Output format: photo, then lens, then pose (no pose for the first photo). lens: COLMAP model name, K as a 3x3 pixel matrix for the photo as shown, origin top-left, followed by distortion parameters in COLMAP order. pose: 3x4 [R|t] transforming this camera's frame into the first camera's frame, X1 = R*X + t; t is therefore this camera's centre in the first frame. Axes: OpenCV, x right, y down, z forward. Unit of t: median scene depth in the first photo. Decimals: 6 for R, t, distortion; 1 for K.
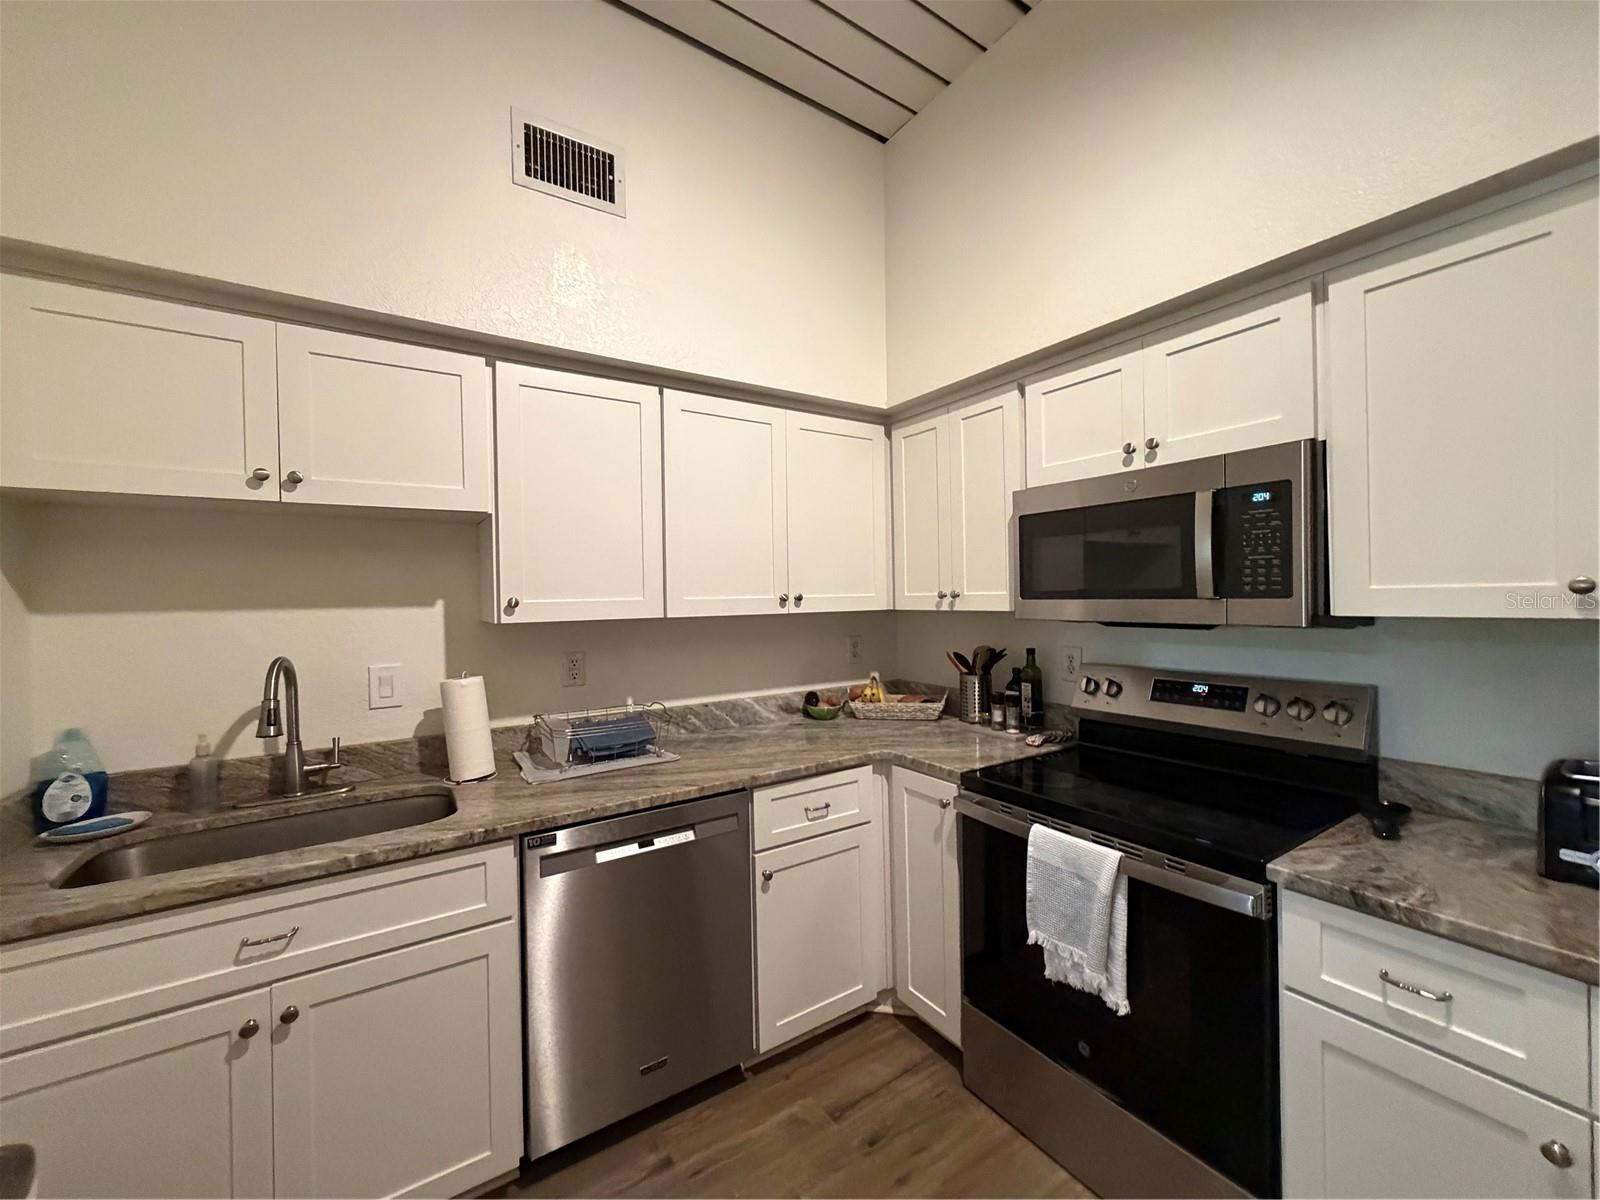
lens RADIAL K [[637.0, 0, 802.5], [0, 637.0, 599.7], [0, 0, 1]] dist [-0.000287, 0.000350]
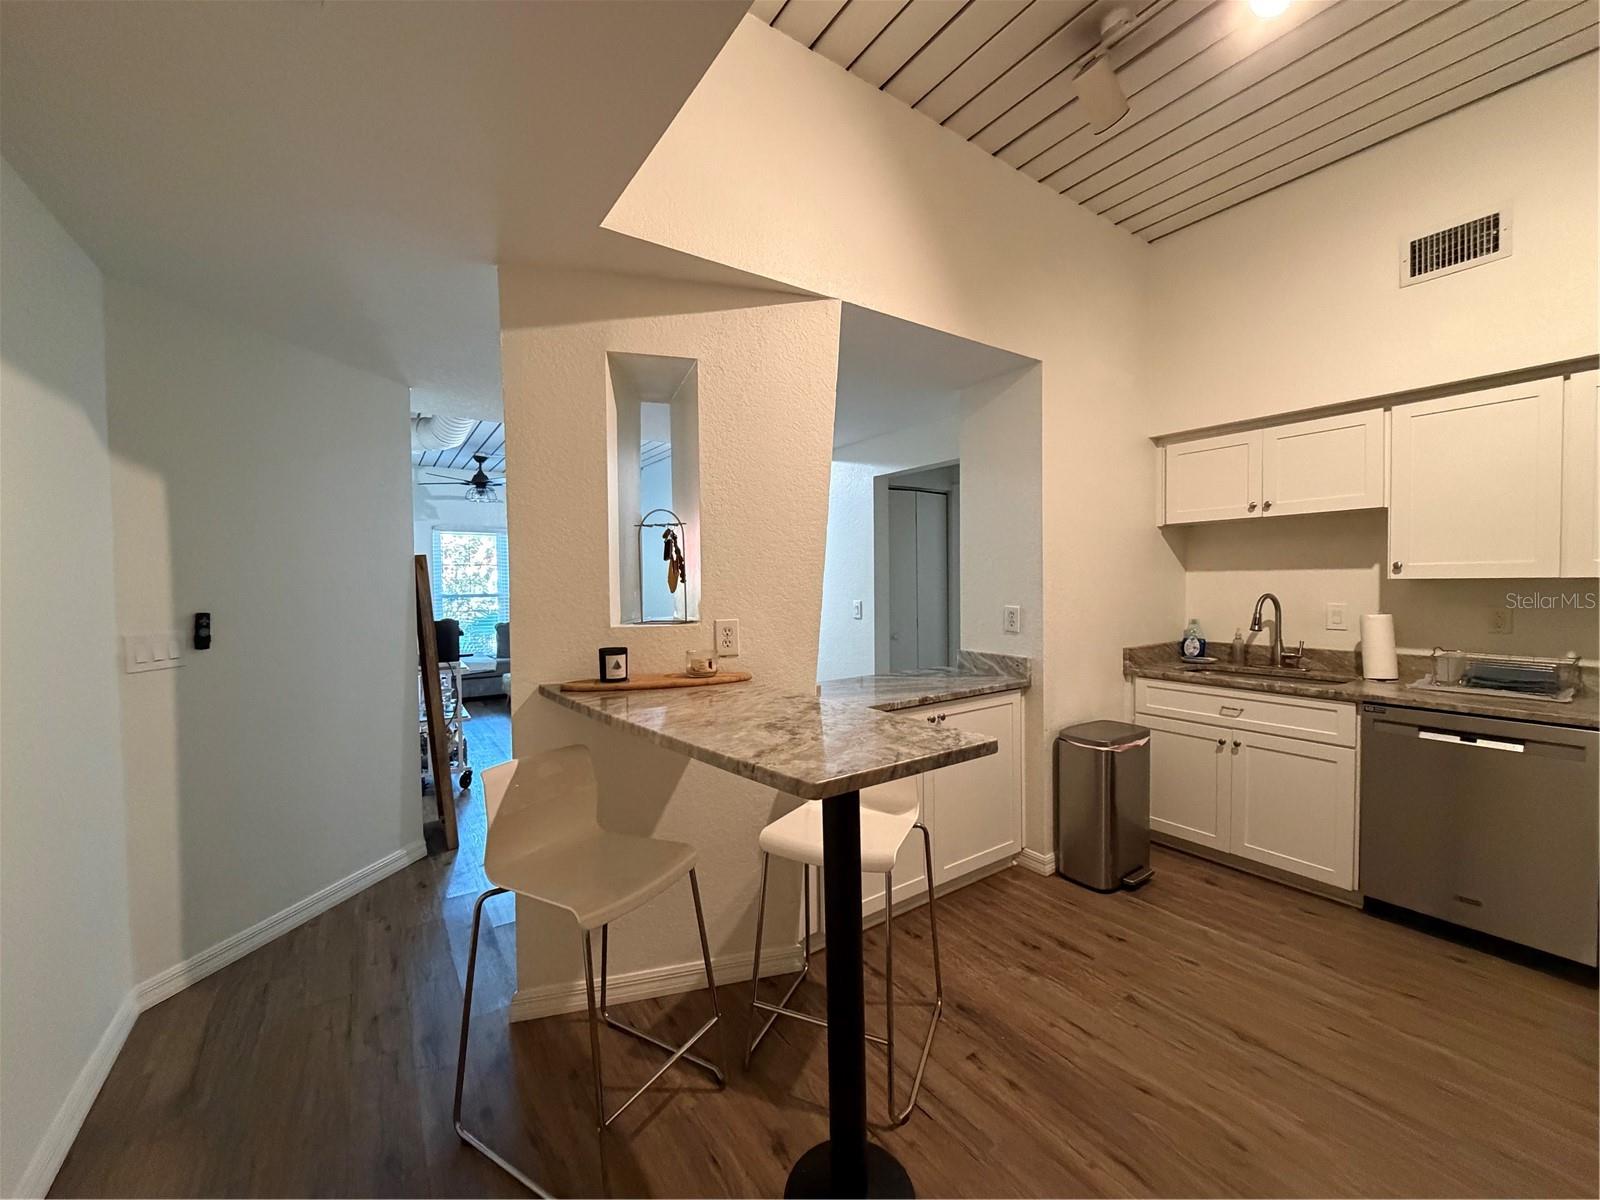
lens RADIAL K [[637.0, 0, 802.5], [0, 637.0, 599.7], [0, 0, 1]] dist [-0.000287, 0.000350]
pose [[0.012680, 0.045592, -0.998880, 1.052571], [0.005496, 0.998942, 0.045665, 0.009430], [0.999905, -0.006069, 0.012416, -0.435435]]
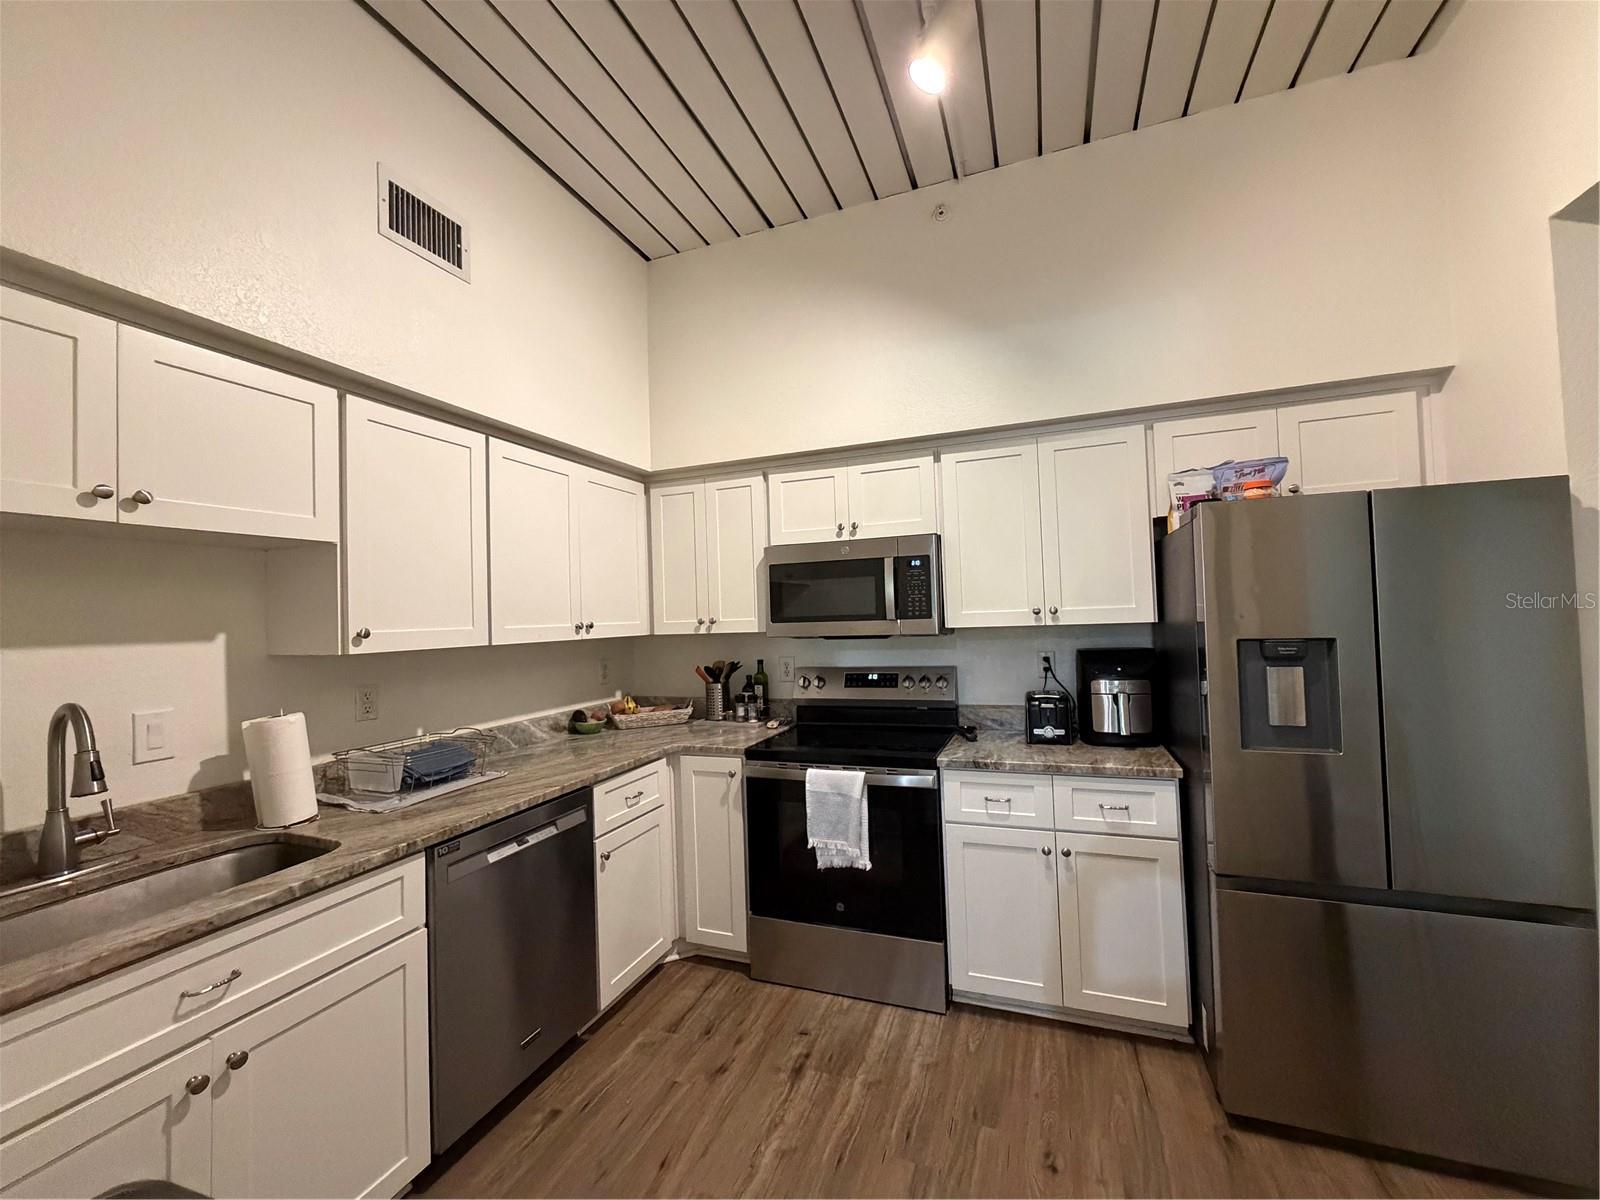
lens RADIAL K [[637.0, 0, 802.5], [0, 637.0, 599.7], [0, 0, 1]] dist [-0.000287, 0.000350]
pose [[0.813492, 0.006809, 0.581536, -0.482332], [0.022170, 0.998842, -0.042708, 0.010355], [-0.581153, 0.047635, 0.812399, -0.226329]]
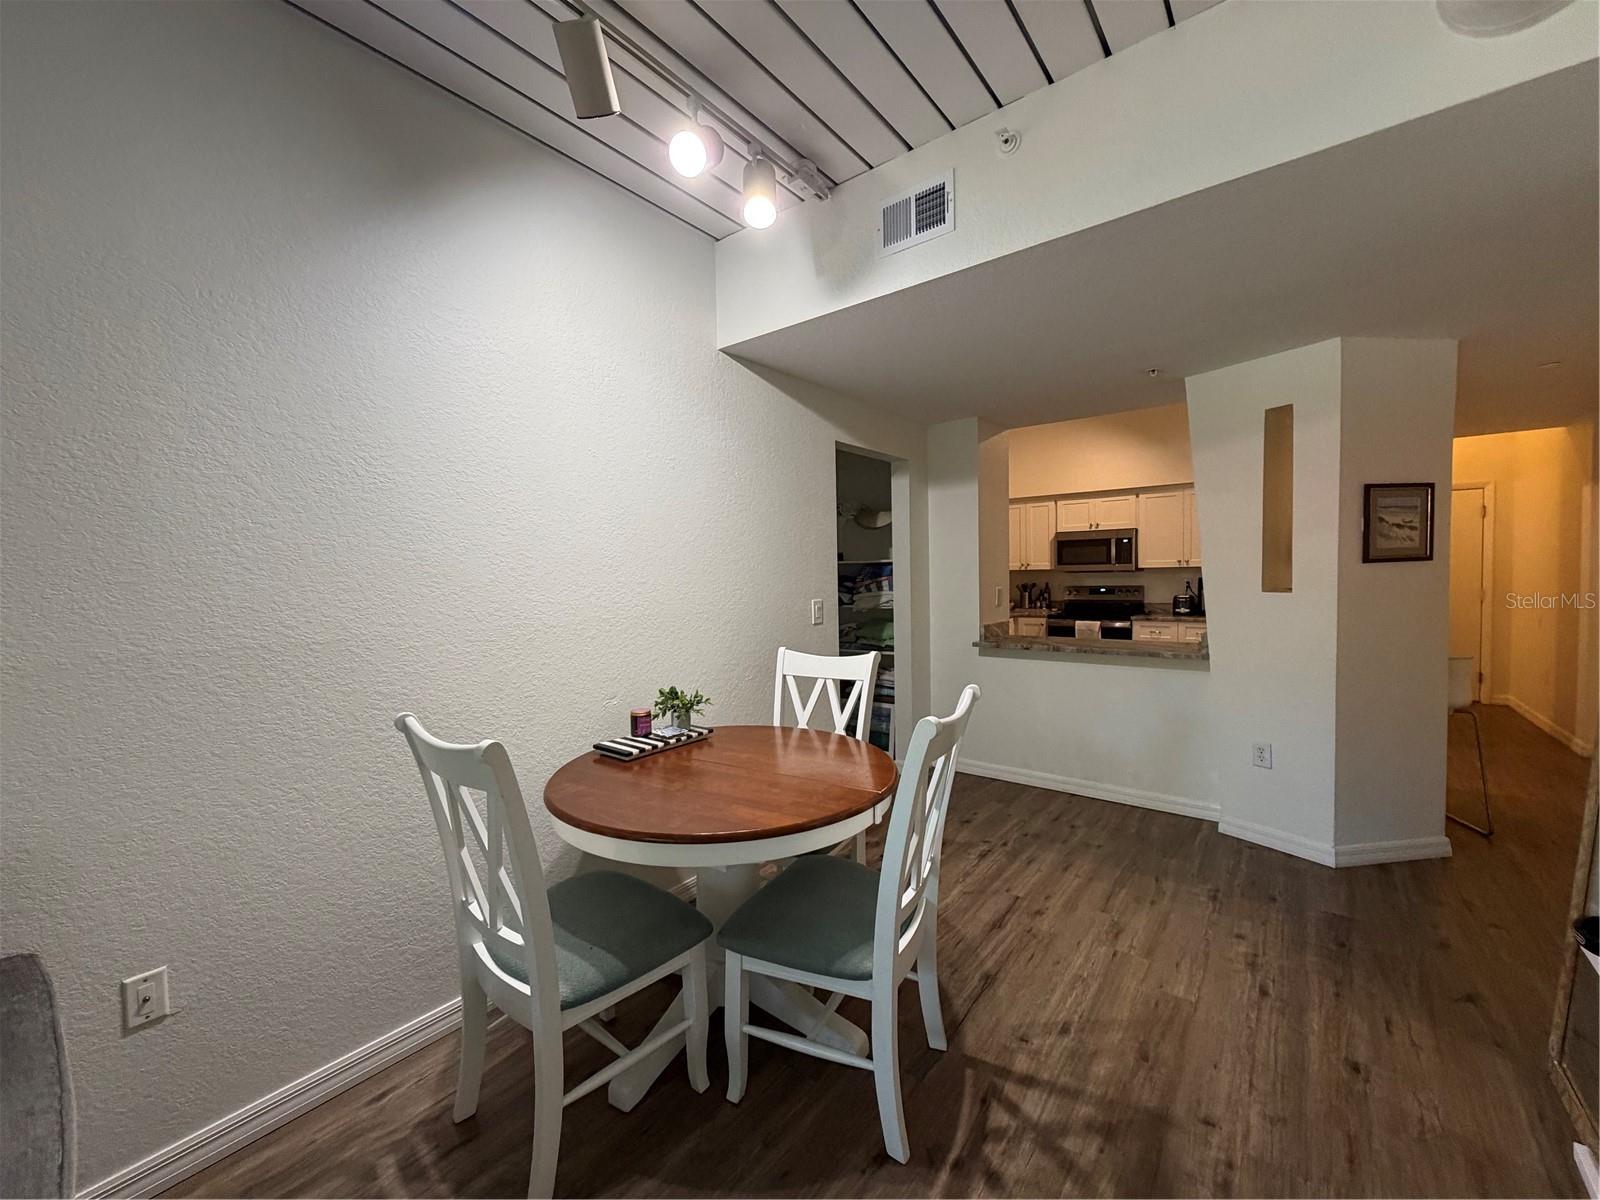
lens RADIAL K [[637.0, 0, 802.5], [0, 637.0, 599.7], [0, 0, 1]] dist [-0.000287, 0.000350]
pose [[0.950112, -0.016910, 0.311450, -2.240510], [0.006854, 0.999420, 0.033353, 0.066398], [-0.311834, -0.029554, 0.949677, -2.010579]]
